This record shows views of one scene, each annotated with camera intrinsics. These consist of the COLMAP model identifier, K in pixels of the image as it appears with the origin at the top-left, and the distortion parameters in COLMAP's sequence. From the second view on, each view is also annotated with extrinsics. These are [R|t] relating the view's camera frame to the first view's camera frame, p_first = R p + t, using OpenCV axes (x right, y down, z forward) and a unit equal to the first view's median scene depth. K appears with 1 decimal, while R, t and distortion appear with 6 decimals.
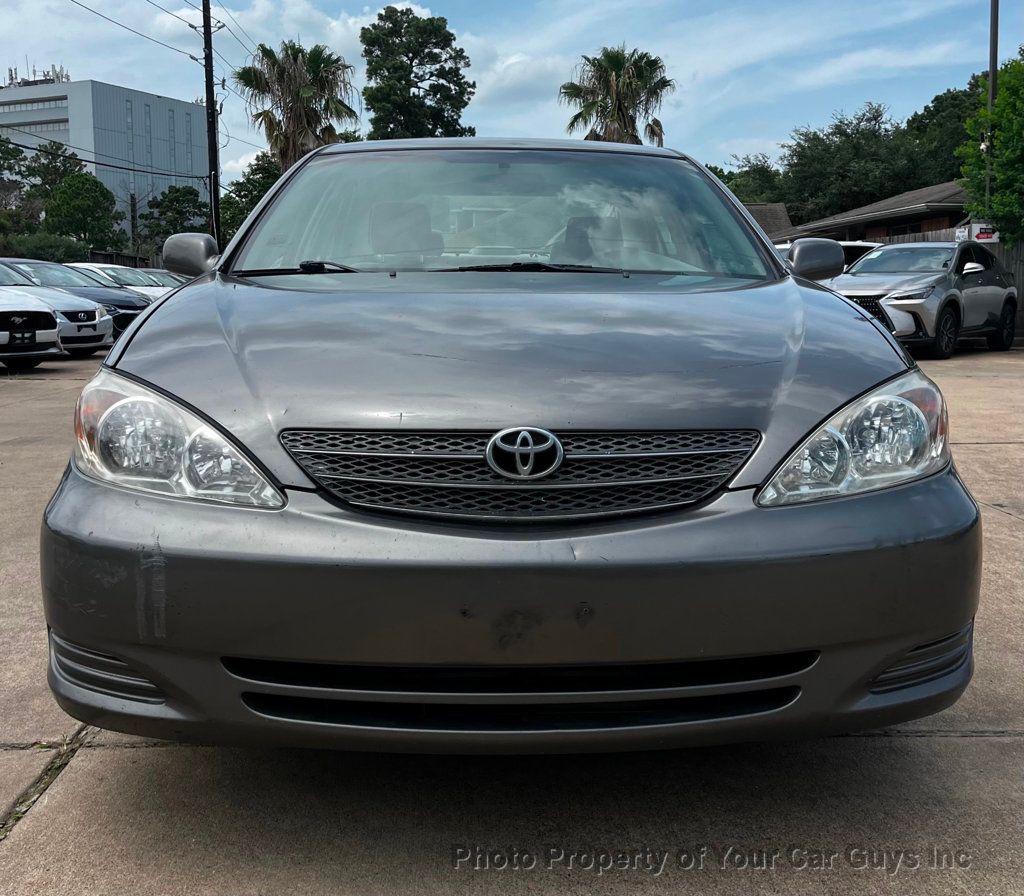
lens RADIAL K [[1063.4, 0, 512.0], [0, 1063.4, 459.4], [0, 0, 1]] dist [0.014712, 0.016674]
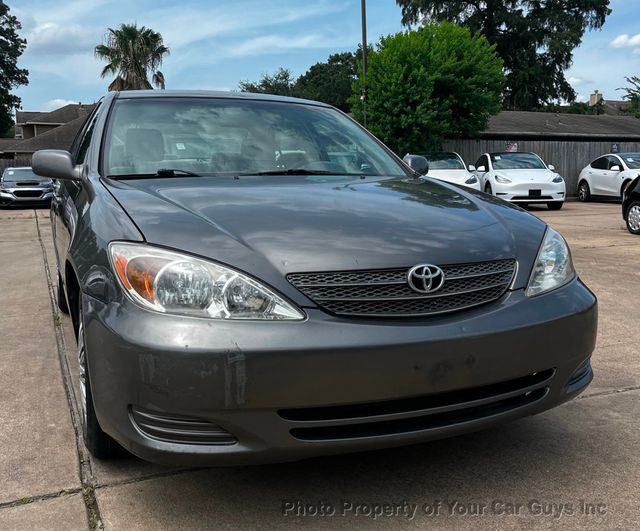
lens RADIAL K [[641.1, 0, 313.0], [0, 641.1, 292.1], [0, 0, 1]] dist [0.029763, -0.001418]
pose [[0.935289, -0.071904, 0.346502, -0.452951], [0.065358, 0.997394, 0.030557, -0.023666], [-0.347796, -0.005933, 0.937552, 0.021928]]
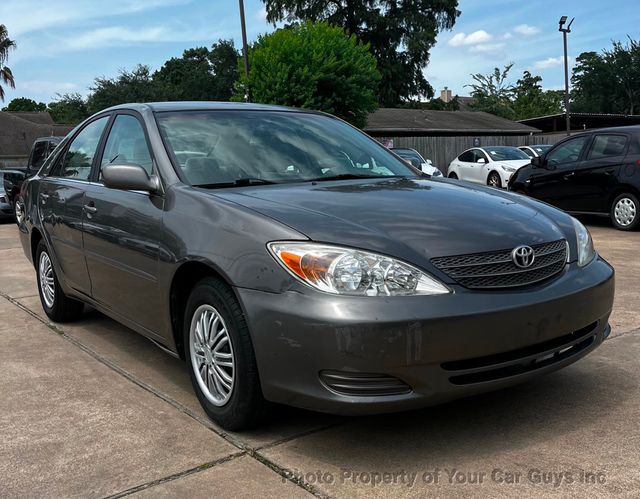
lens RADIAL K [[638.4, 0, 320.3], [0, 638.4, 315.1], [0, 0, 1]] dist [0.017920, 0.006995]
pose [[0.838955, -0.153021, 0.522244, -0.932841], [0.125300, 0.988185, 0.088257, -0.049085], [-0.529579, -0.008606, 0.848217, 0.013462]]
